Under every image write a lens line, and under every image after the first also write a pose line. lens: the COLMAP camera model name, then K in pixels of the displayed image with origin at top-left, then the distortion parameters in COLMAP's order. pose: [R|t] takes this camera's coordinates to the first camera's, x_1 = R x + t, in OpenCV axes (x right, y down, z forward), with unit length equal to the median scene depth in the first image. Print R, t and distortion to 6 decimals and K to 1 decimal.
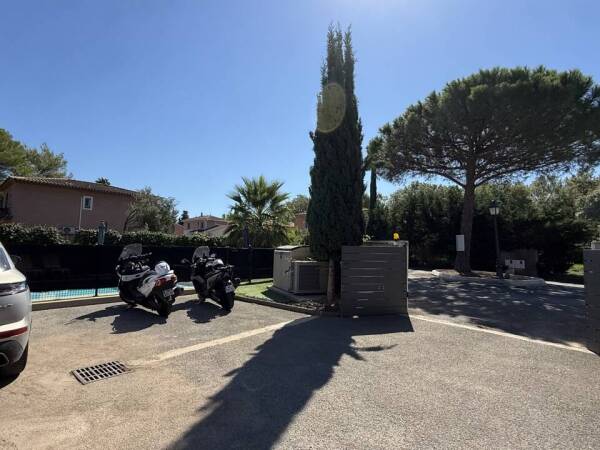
lens RADIAL K [[318.8, 0, 299.3], [0, 318.8, 226.5], [0, 0, 1]] dist [0.010884, -0.002205]
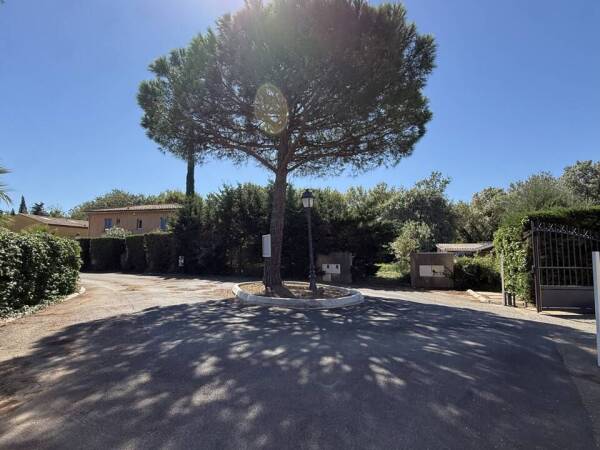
lens RADIAL K [[318.8, 0, 297.3], [0, 318.8, 225.3], [0, 0, 1]] dist [0.010884, -0.002205]
pose [[0.887173, 0.019029, 0.461044, 0.182860], [-0.011665, 0.999755, -0.018816, 0.014489], [-0.461289, 0.011315, 0.887178, 0.261698]]
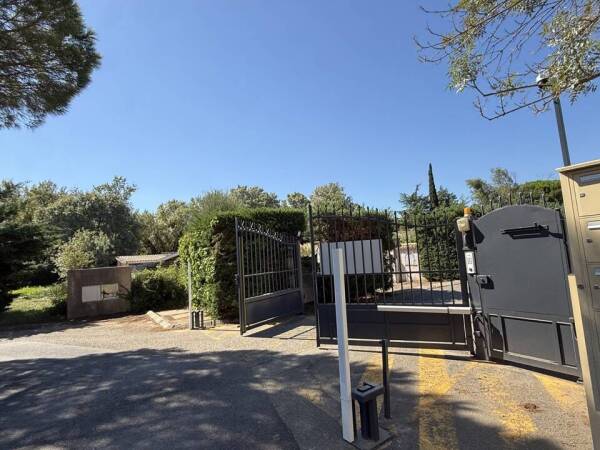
lens RADIAL K [[318.8, 0, 296.9], [0, 318.8, 223.8], [0, 0, 1]] dist [0.010884, -0.002205]
pose [[0.177584, 0.064966, 0.981959, 0.328050], [0.004015, 0.997763, -0.066737, 0.024315], [-0.984097, 0.015794, 0.176926, 0.355540]]
